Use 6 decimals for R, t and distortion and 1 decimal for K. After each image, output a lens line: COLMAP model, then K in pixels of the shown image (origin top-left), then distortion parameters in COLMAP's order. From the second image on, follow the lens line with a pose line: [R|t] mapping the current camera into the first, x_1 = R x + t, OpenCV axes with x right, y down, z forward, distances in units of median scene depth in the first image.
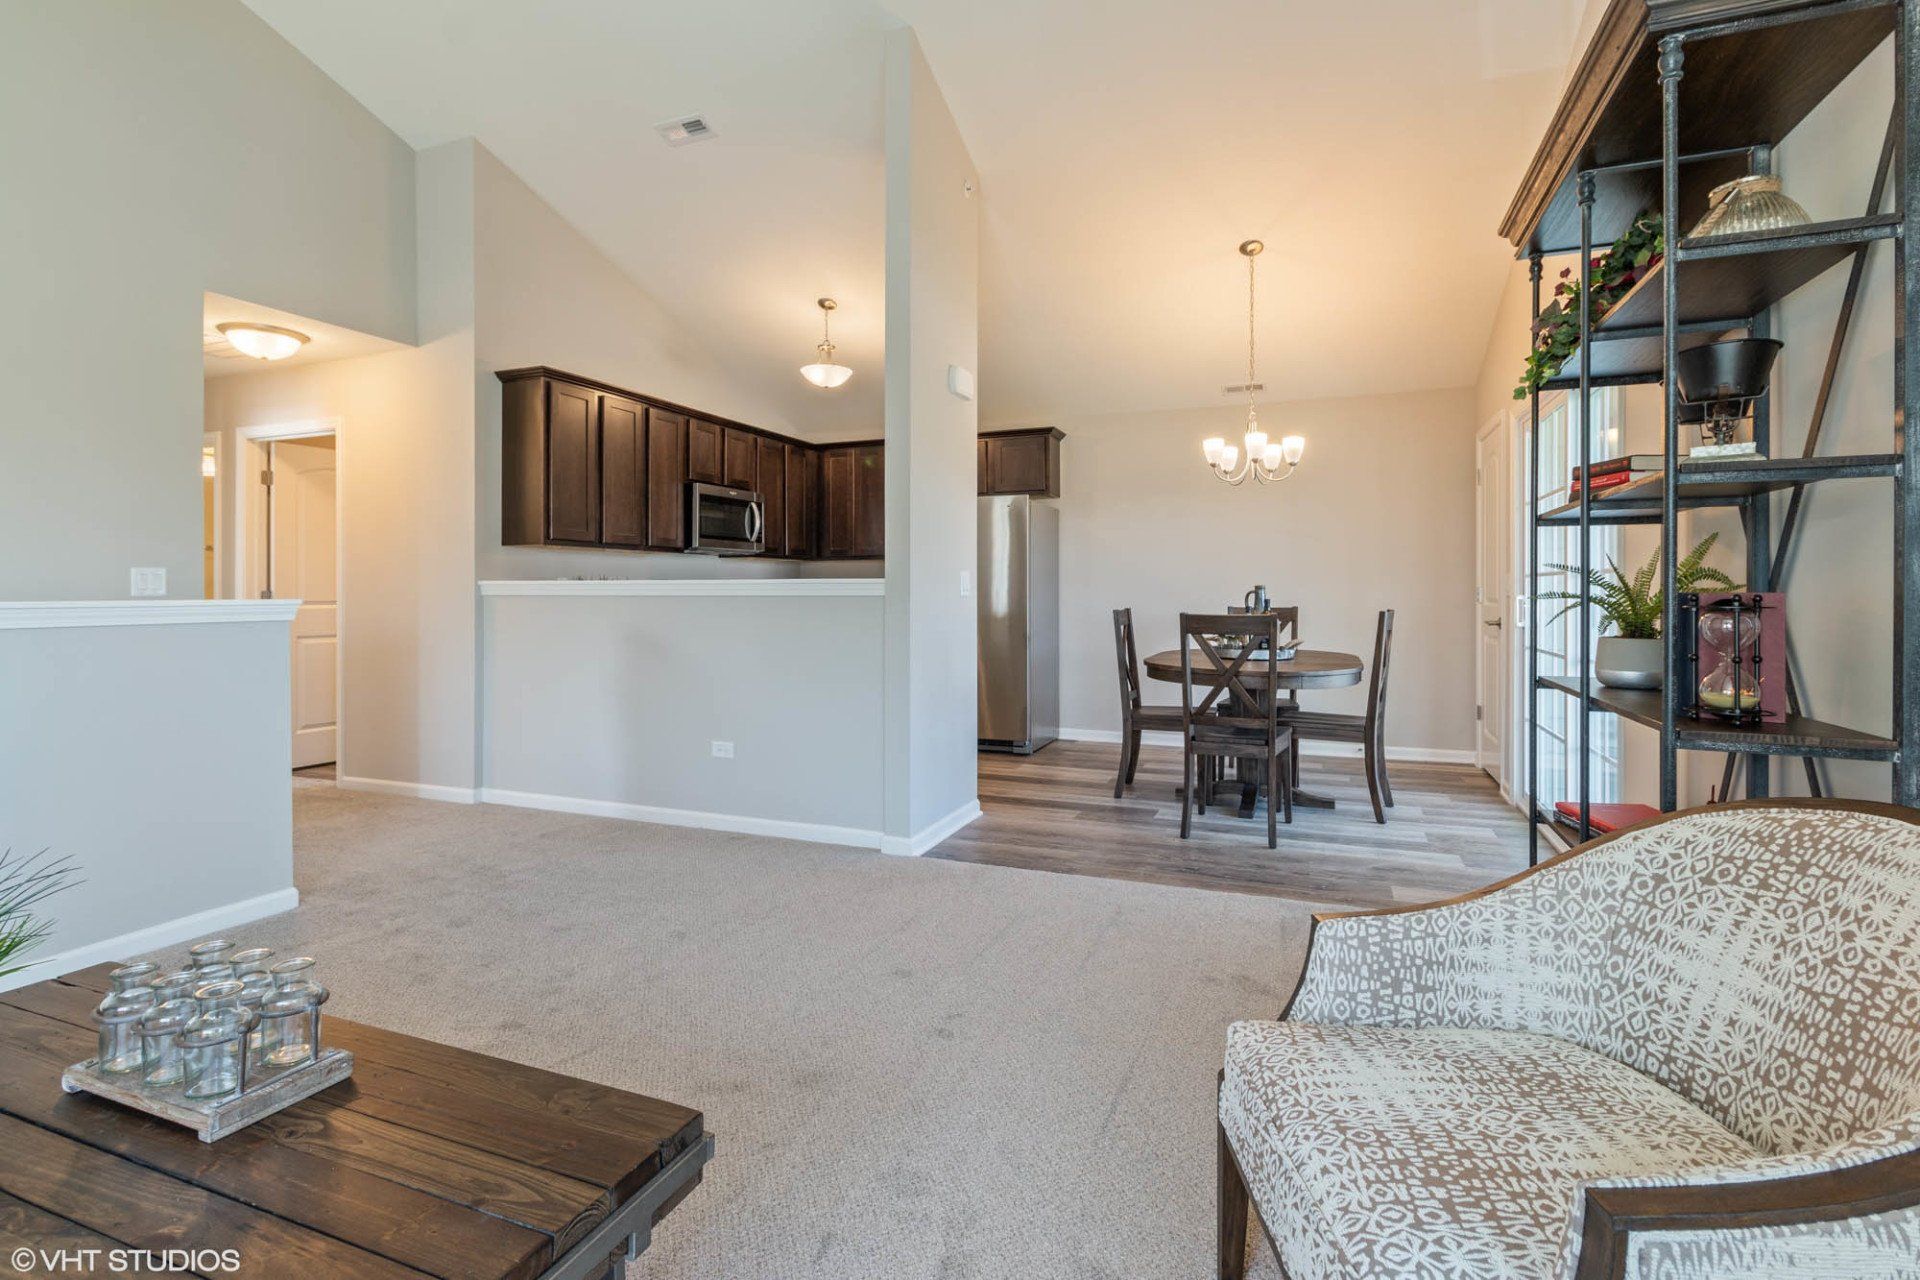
lens RADIAL K [[931.6, 0, 952.6], [0, 931.6, 594.3], [0, 0, 1]] dist [0.013818, 0.000248]
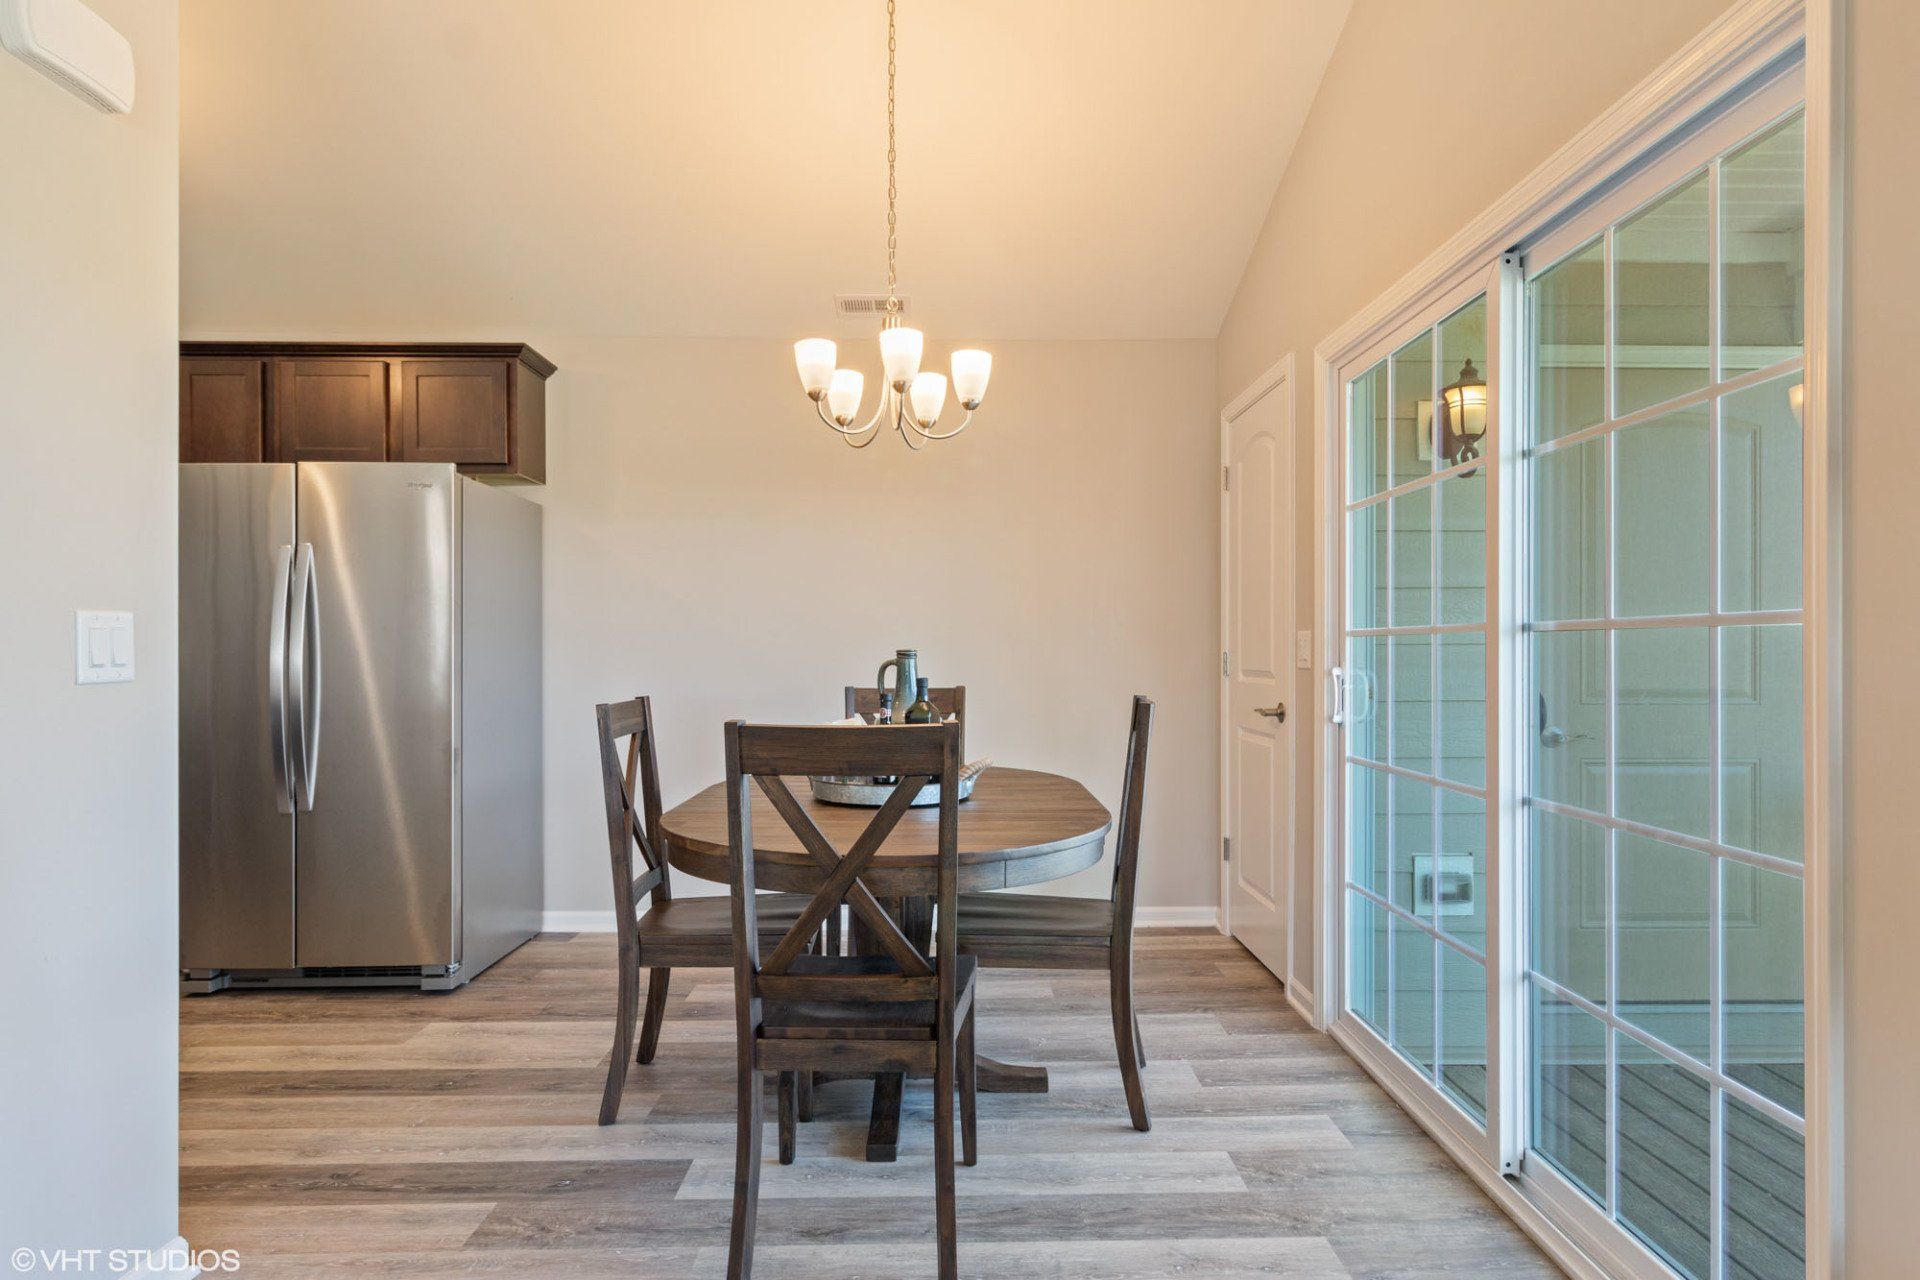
lens RADIAL K [[946.9, 0, 963.7], [0, 946.9, 650.6], [0, 0, 1]] dist [0.001996, 0.000173]
pose [[0.918577, 0.000190, 0.395241, 0.156871], [0.000687, 0.999998, -0.002077, -0.007822], [-0.395240, 0.002179, 0.918575, 0.521722]]
